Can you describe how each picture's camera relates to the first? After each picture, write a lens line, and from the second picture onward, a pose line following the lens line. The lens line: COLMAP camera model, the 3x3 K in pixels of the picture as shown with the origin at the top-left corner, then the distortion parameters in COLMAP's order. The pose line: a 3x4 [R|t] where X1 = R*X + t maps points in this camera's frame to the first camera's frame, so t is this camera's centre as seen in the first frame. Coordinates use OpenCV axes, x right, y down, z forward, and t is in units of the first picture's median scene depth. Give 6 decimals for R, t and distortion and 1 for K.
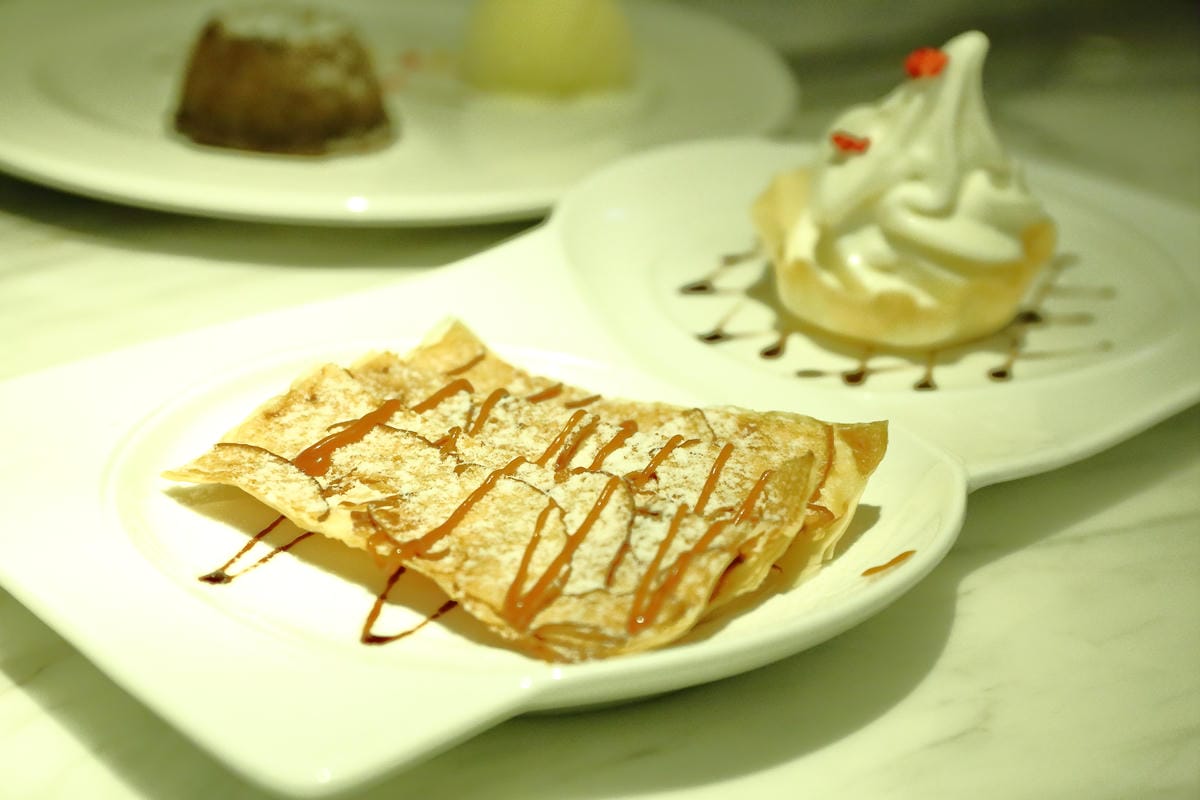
lens RADIAL K [[2183.5, 0, 598.0], [0, 2183.5, 396.8], [0, 0, 1]] dist [-0.026996, 0.000000]
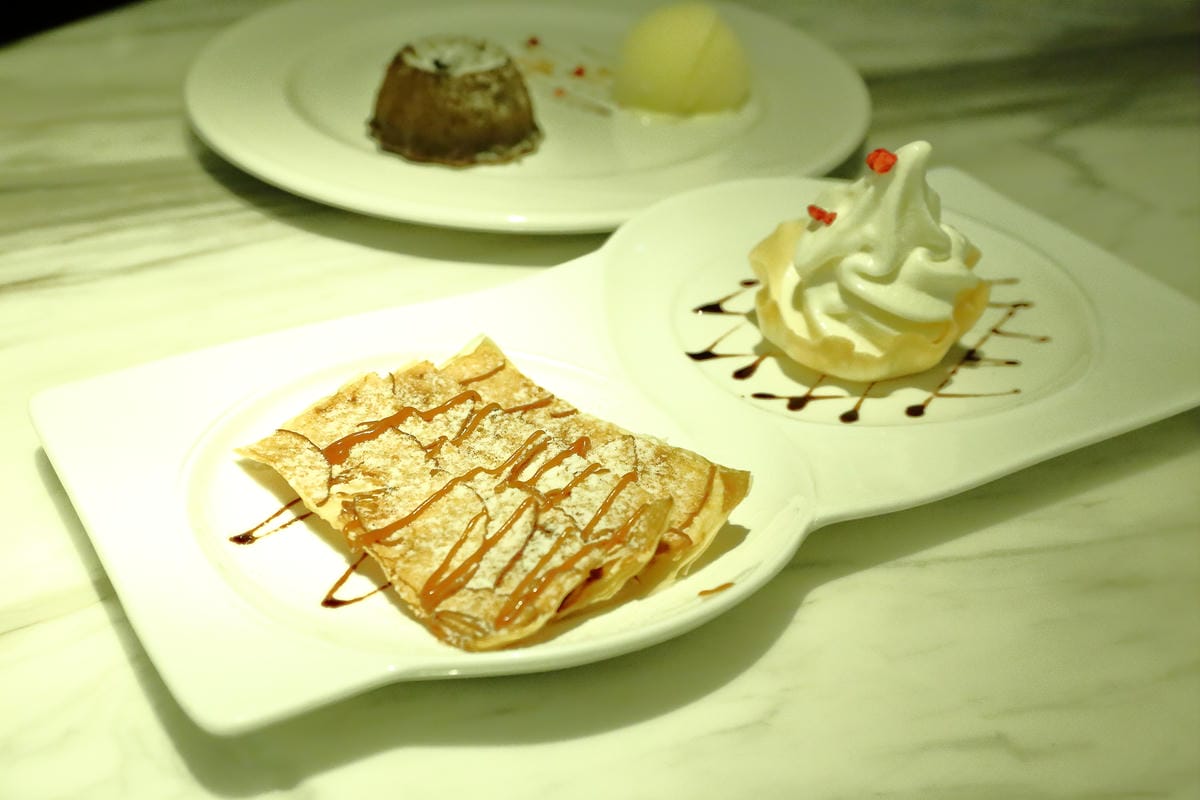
lens RADIAL K [[1768.6, 0, 601.3], [0, 1768.6, 402.9], [0, 0, 1]] dist [-0.051644, 0.000000]
pose [[0.971424, 0.106713, -0.212007, 0.255090], [-0.078460, 0.987390, 0.137493, -0.161503], [0.224006, -0.116930, 0.967548, -0.038963]]
